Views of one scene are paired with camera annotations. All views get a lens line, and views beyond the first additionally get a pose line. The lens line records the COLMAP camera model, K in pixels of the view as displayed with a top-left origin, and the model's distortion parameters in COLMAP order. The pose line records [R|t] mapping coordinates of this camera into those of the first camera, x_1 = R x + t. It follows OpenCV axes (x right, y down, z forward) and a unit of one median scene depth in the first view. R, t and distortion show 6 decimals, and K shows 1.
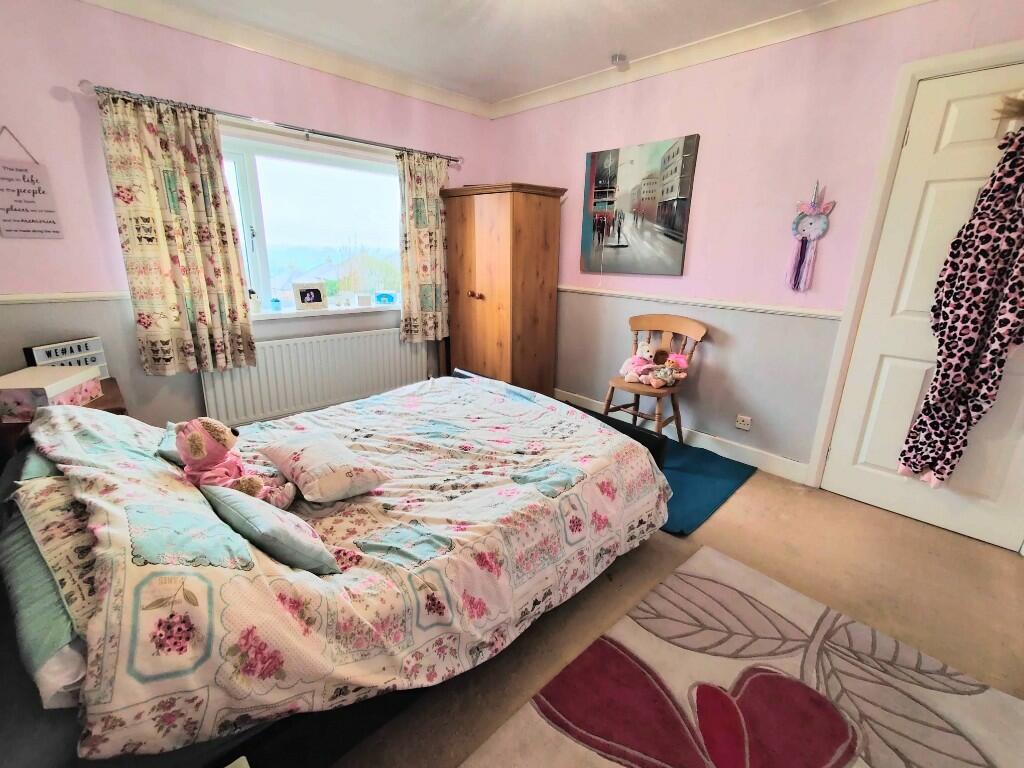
lens RADIAL K [[448.6, 0, 511.6], [0, 448.6, 379.4], [0, 0, 1]] dist [0.007211, -0.000625]
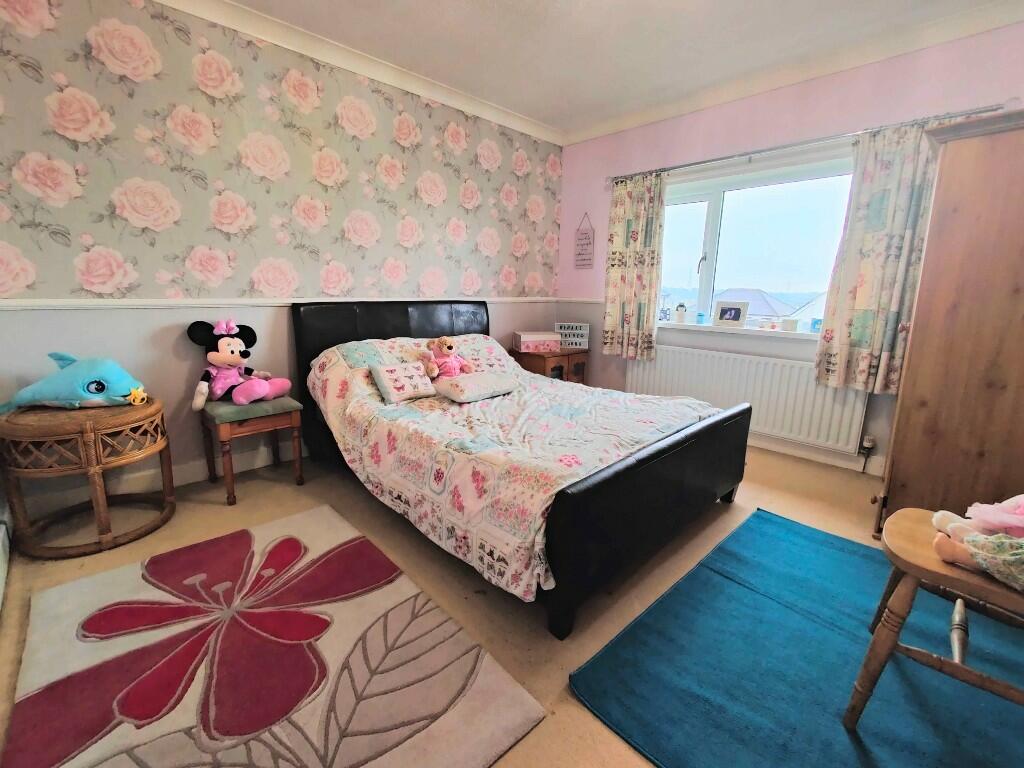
lens RADIAL K [[448.6, 0, 511.6], [0, 448.6, 379.4], [0, 0, 1]] dist [0.007211, -0.000625]
pose [[0.003418, 0.175125, -0.984540, 1.178327], [-0.293058, 0.941494, 0.166451, -0.139964], [0.956088, 0.287959, 0.054540, 1.027911]]
